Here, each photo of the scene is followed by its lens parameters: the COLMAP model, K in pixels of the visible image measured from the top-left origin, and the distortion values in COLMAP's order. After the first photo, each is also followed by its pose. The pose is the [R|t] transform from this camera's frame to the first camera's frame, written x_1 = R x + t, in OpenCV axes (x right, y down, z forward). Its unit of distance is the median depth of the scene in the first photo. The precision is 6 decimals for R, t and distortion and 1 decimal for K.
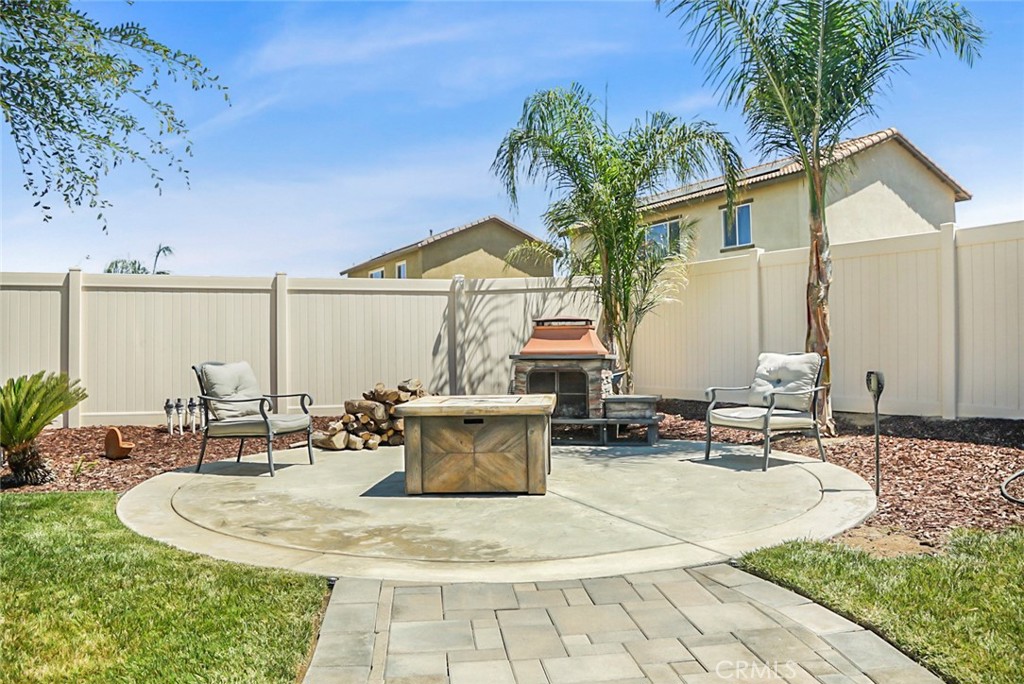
lens RADIAL K [[772.9, 0, 511.3], [0, 772.9, 337.3], [0, 0, 1]] dist [-0.039816, 0.010215]
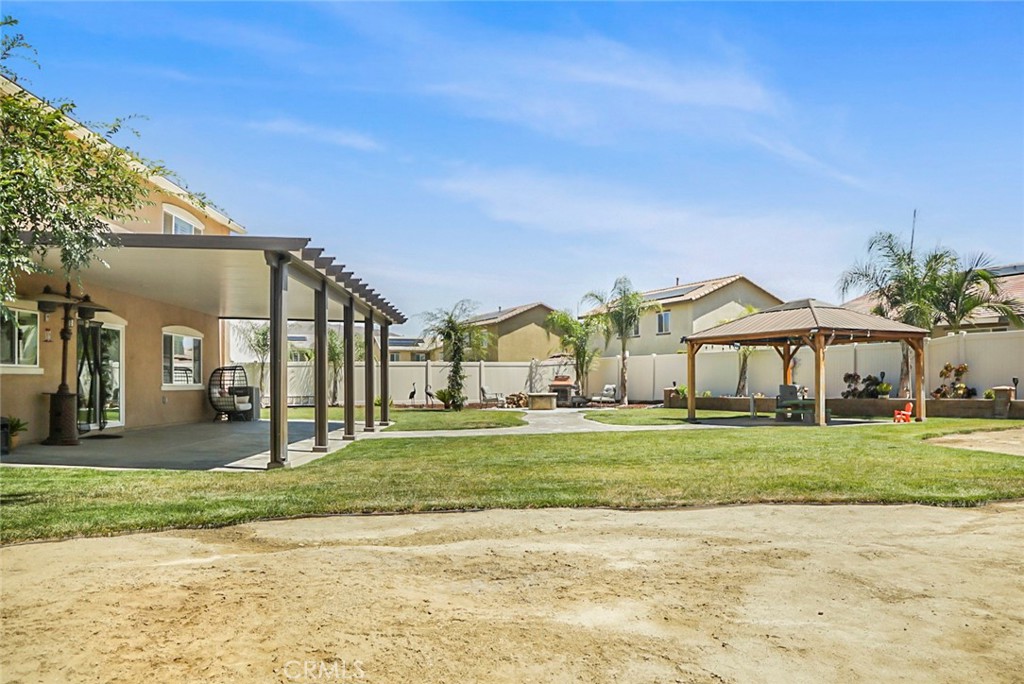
lens RADIAL K [[772.9, 0, 511.7], [0, 772.9, 346.6], [0, 0, 1]] dist [-0.039816, 0.010215]
pose [[0.998589, 0.005422, -0.052829, 0.017649], [-0.007081, 0.999486, -0.031260, -0.047356], [0.052632, 0.031590, 0.998114, -2.917037]]
